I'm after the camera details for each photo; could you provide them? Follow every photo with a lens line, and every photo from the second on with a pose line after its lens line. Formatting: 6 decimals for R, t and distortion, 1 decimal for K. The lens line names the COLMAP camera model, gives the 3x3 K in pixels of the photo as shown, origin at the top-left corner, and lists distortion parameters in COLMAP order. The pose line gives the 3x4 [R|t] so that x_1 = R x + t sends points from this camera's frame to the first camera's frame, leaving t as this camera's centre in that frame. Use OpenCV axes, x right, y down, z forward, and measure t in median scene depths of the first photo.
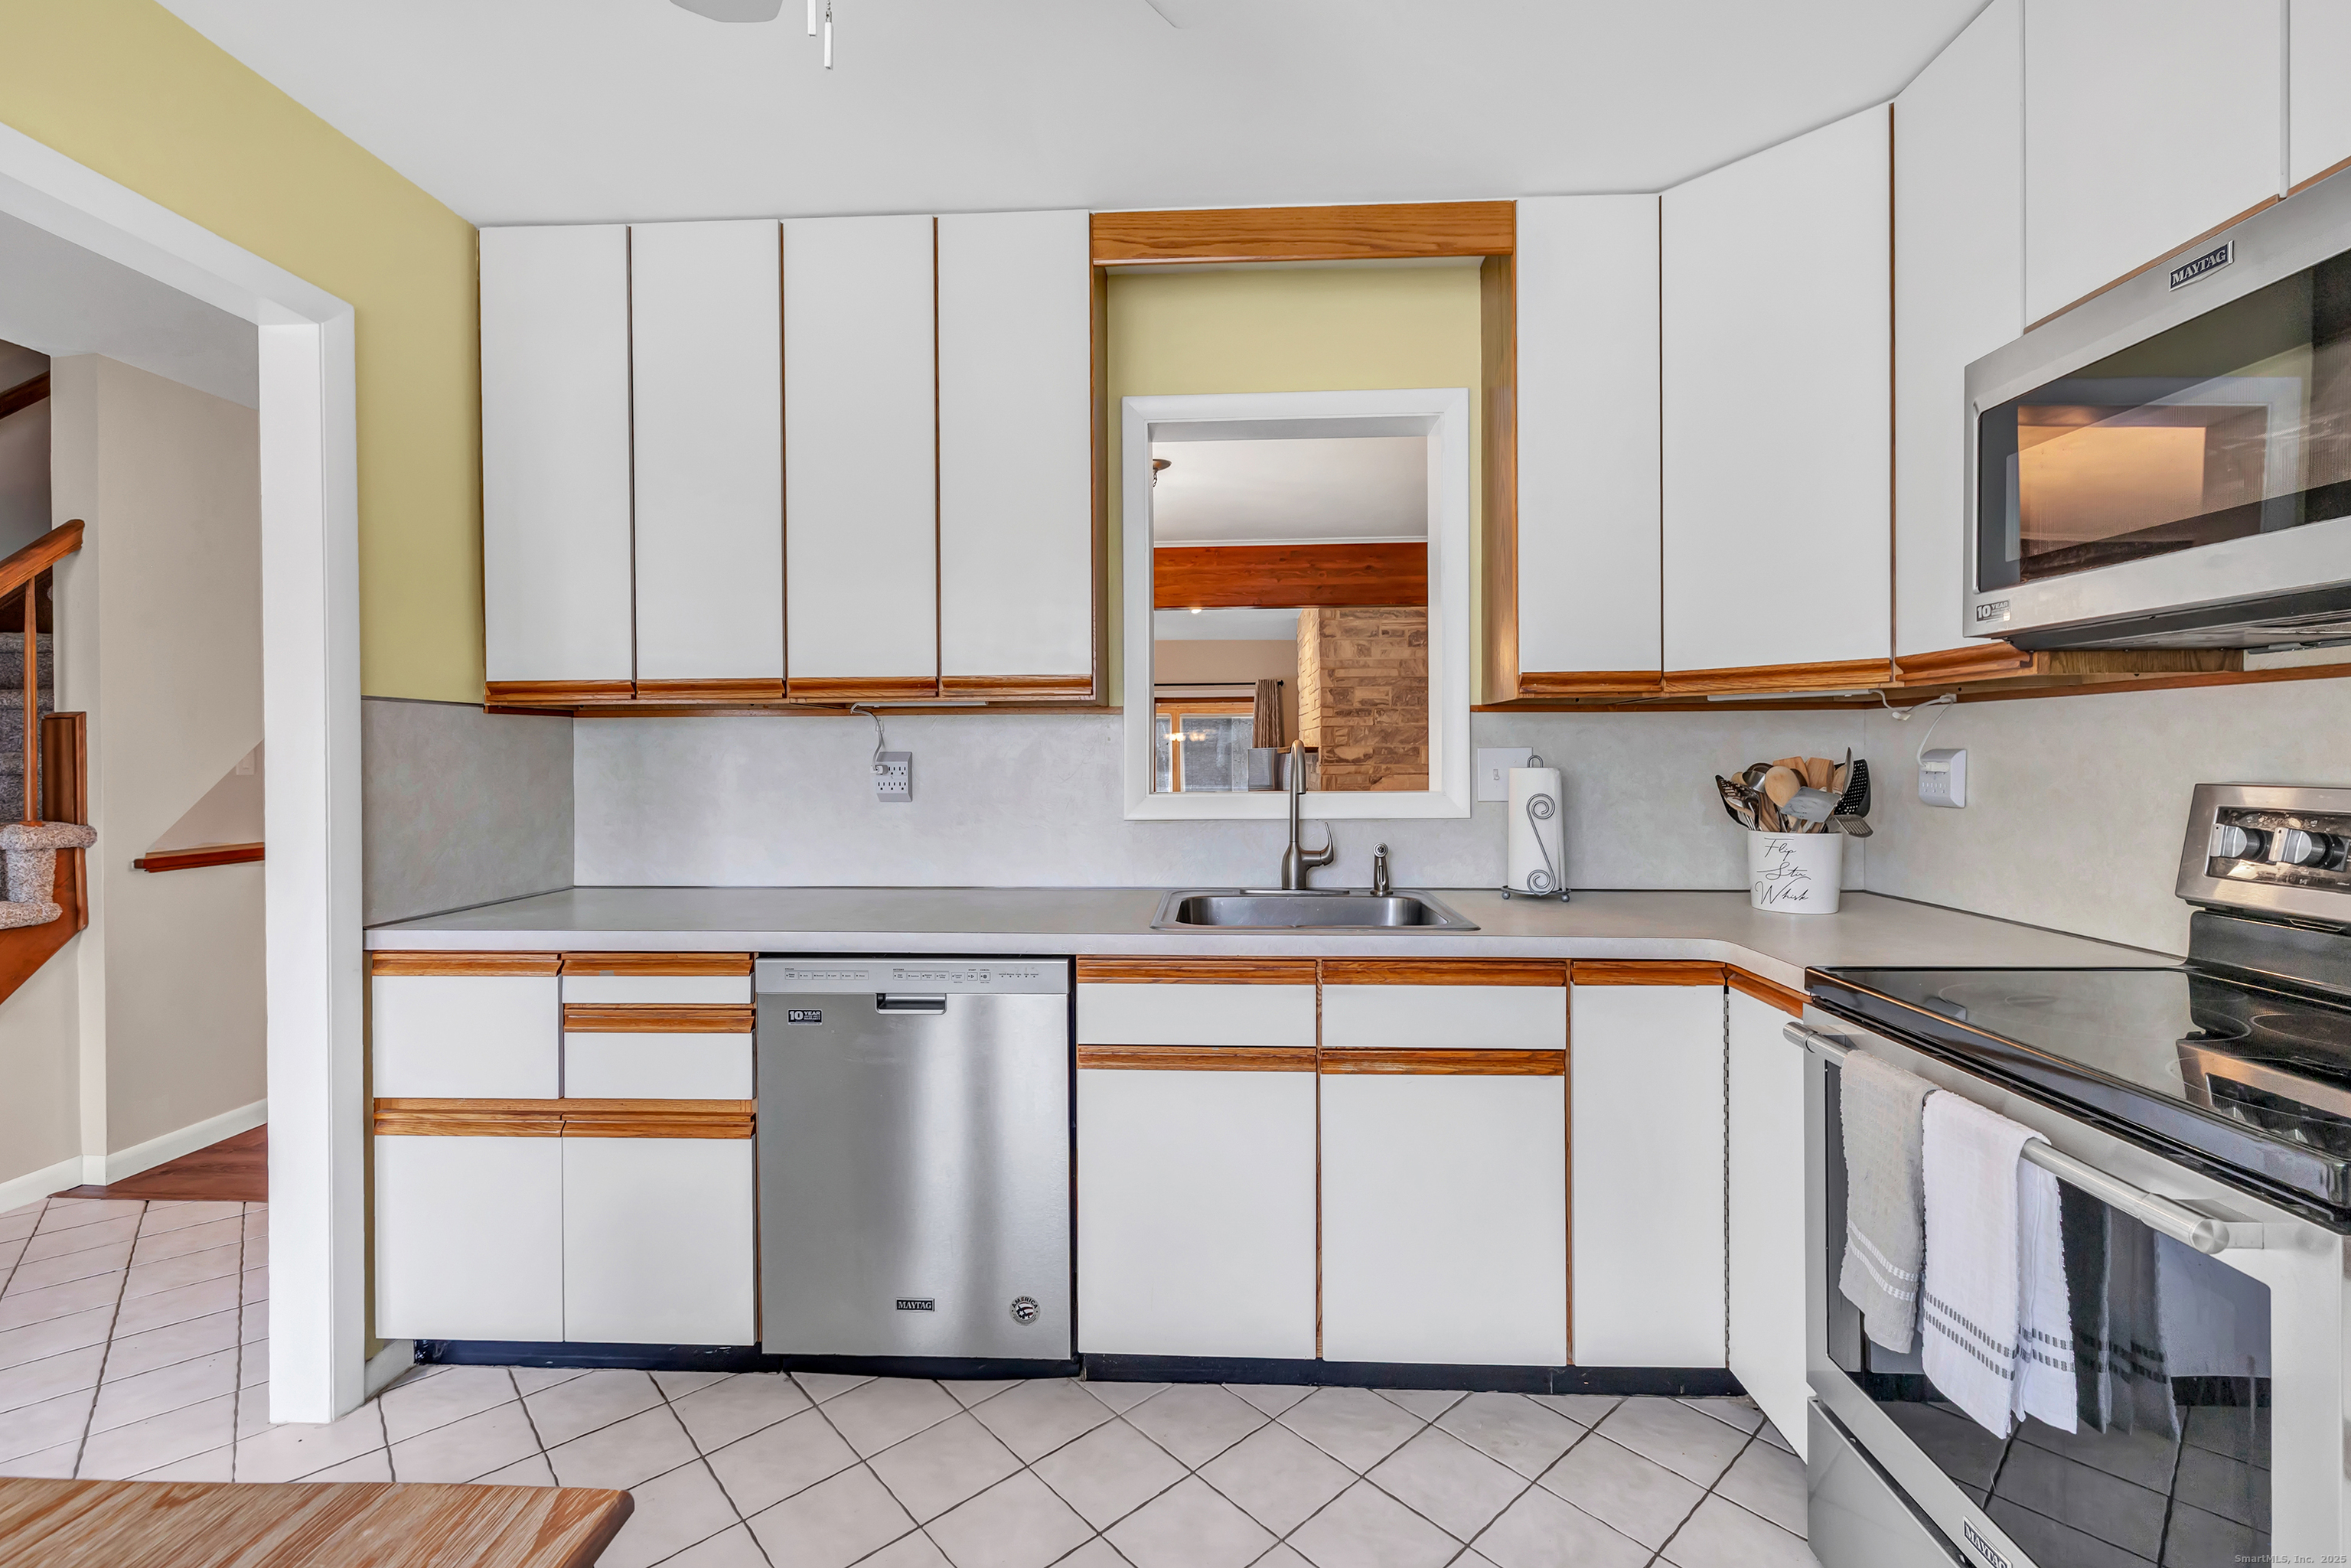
lens RADIAL K [[1019.2, 0, 1196.1], [0, 1019.2, 764.5], [0, 0, 1]] dist [0.002446, -0.000489]
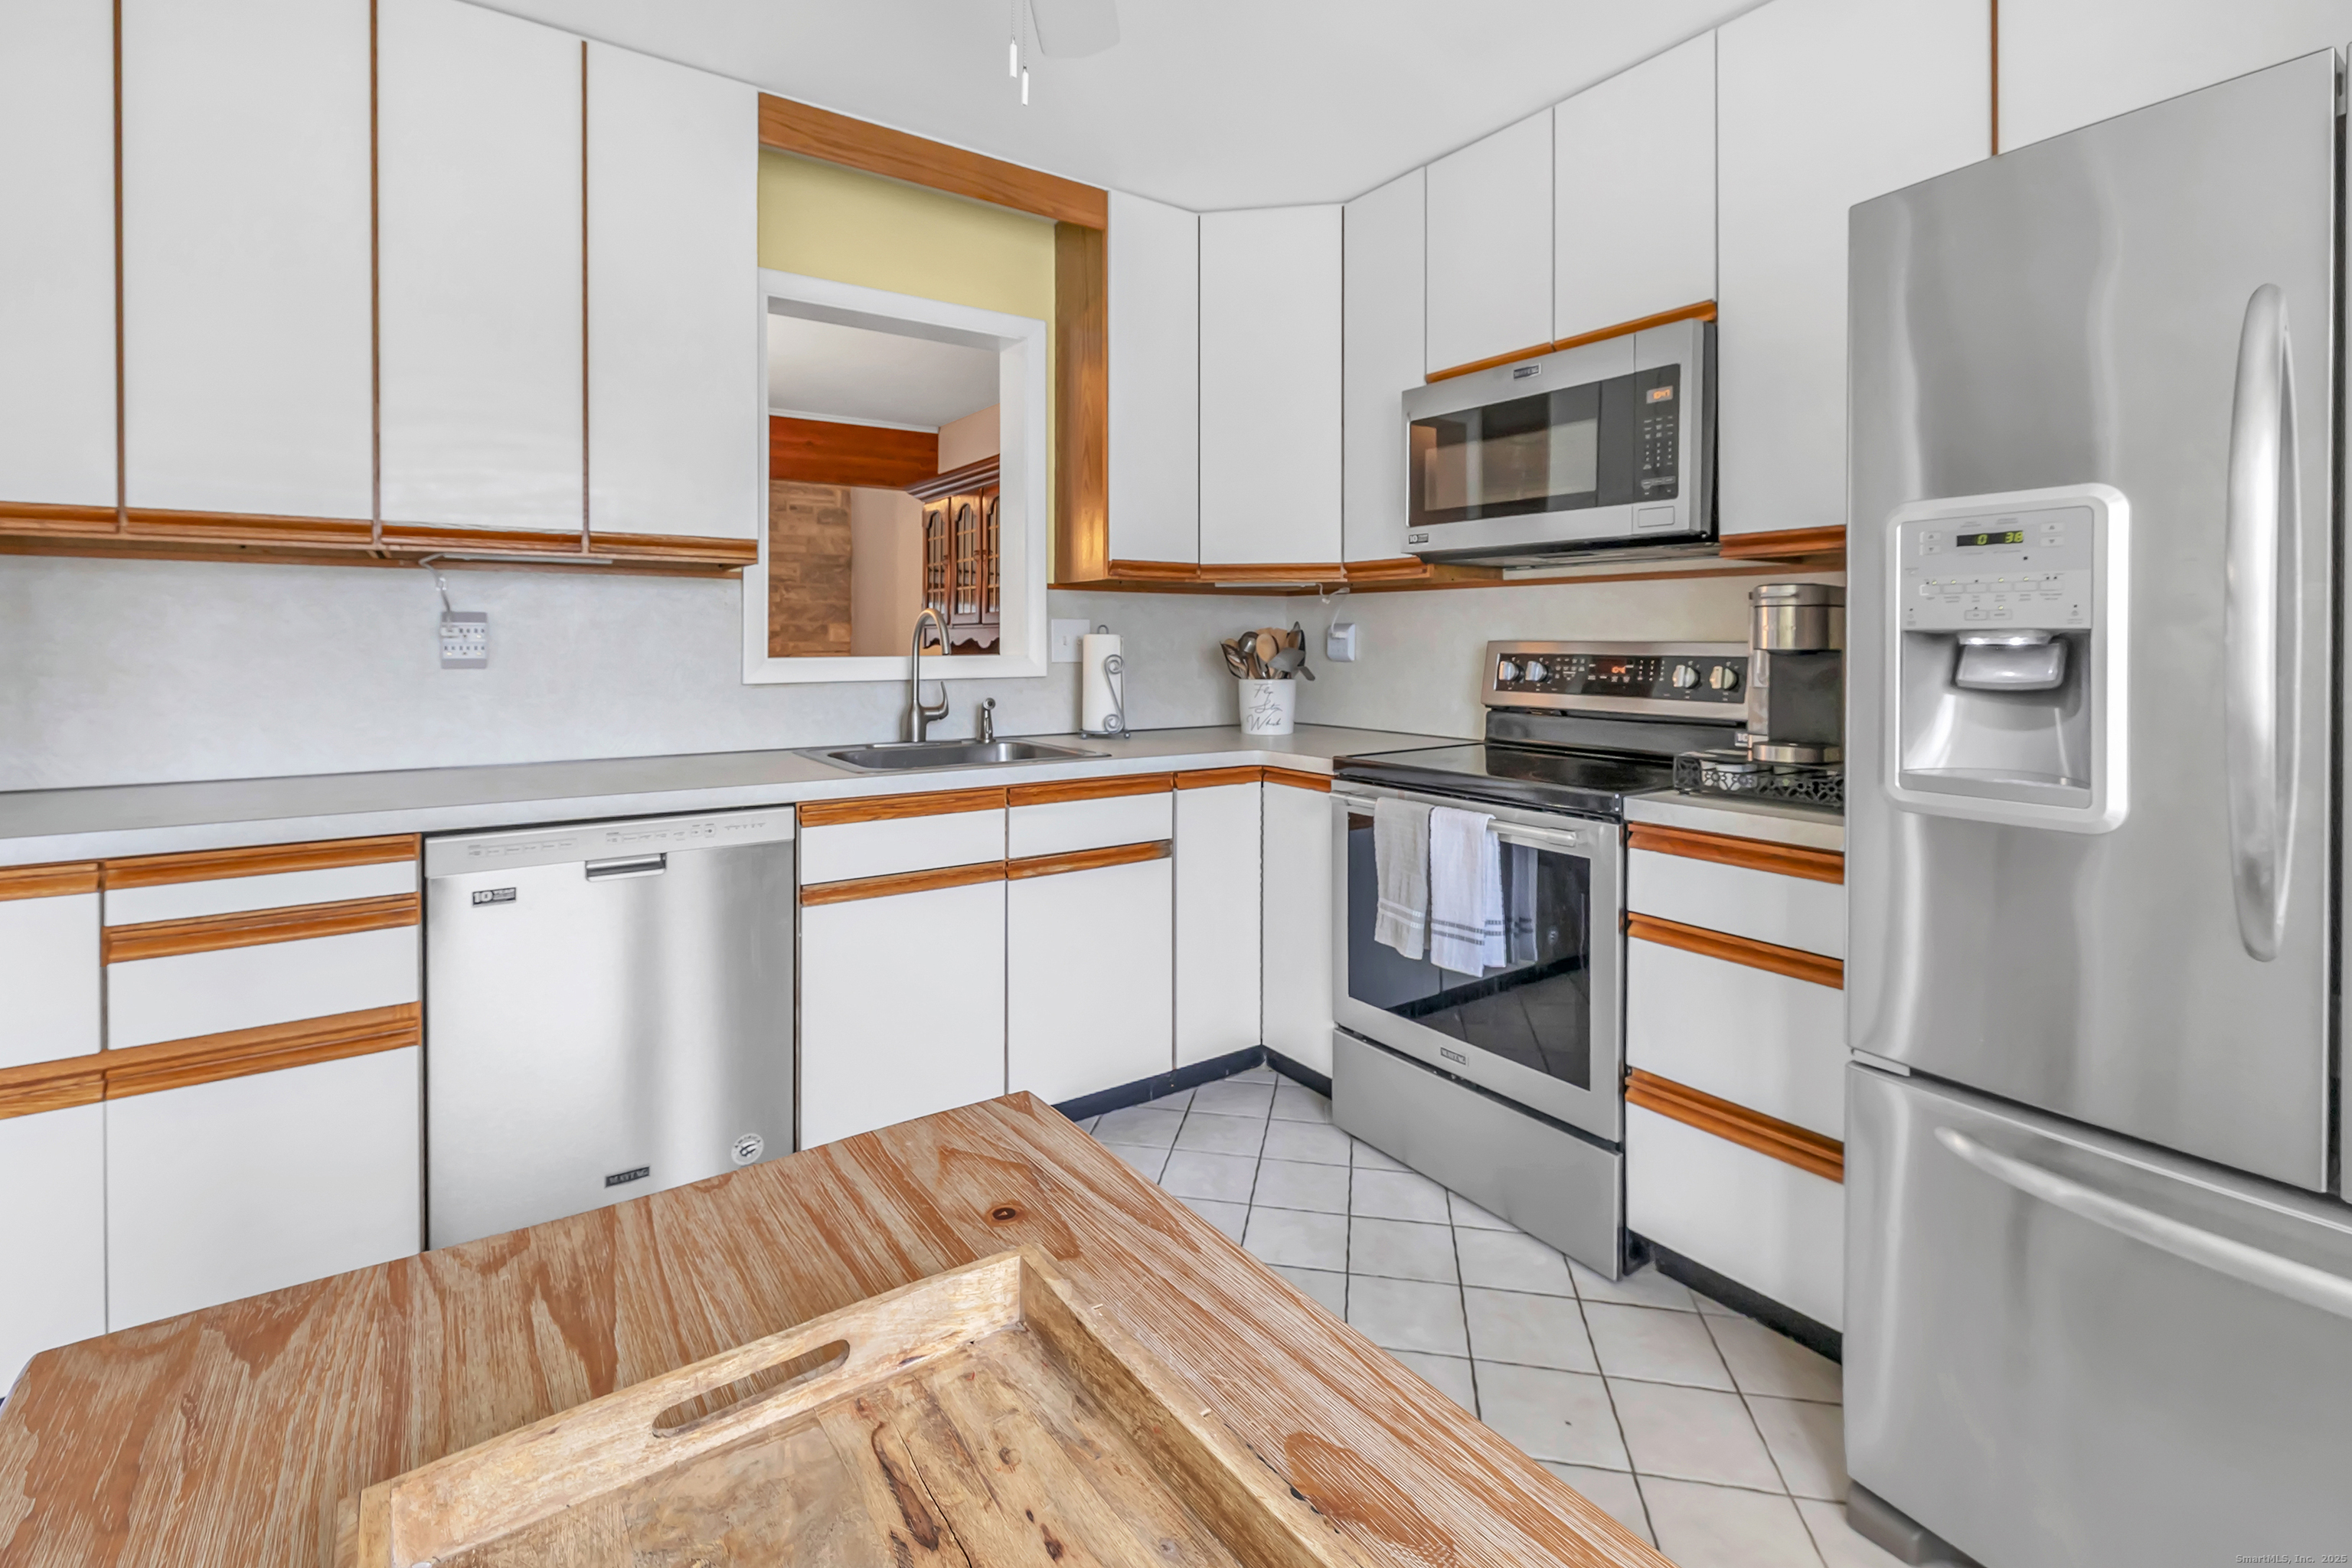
lens RADIAL K [[1019.7, 0, 1205.4], [0, 1019.7, 653.5], [0, 0, 1]] dist [0.002446, -0.000489]
pose [[0.794759, -0.003832, 0.606913, -0.408979], [0.000409, 0.999983, 0.005778, 0.023689], [-0.606925, -0.004344, 0.794747, -0.104848]]
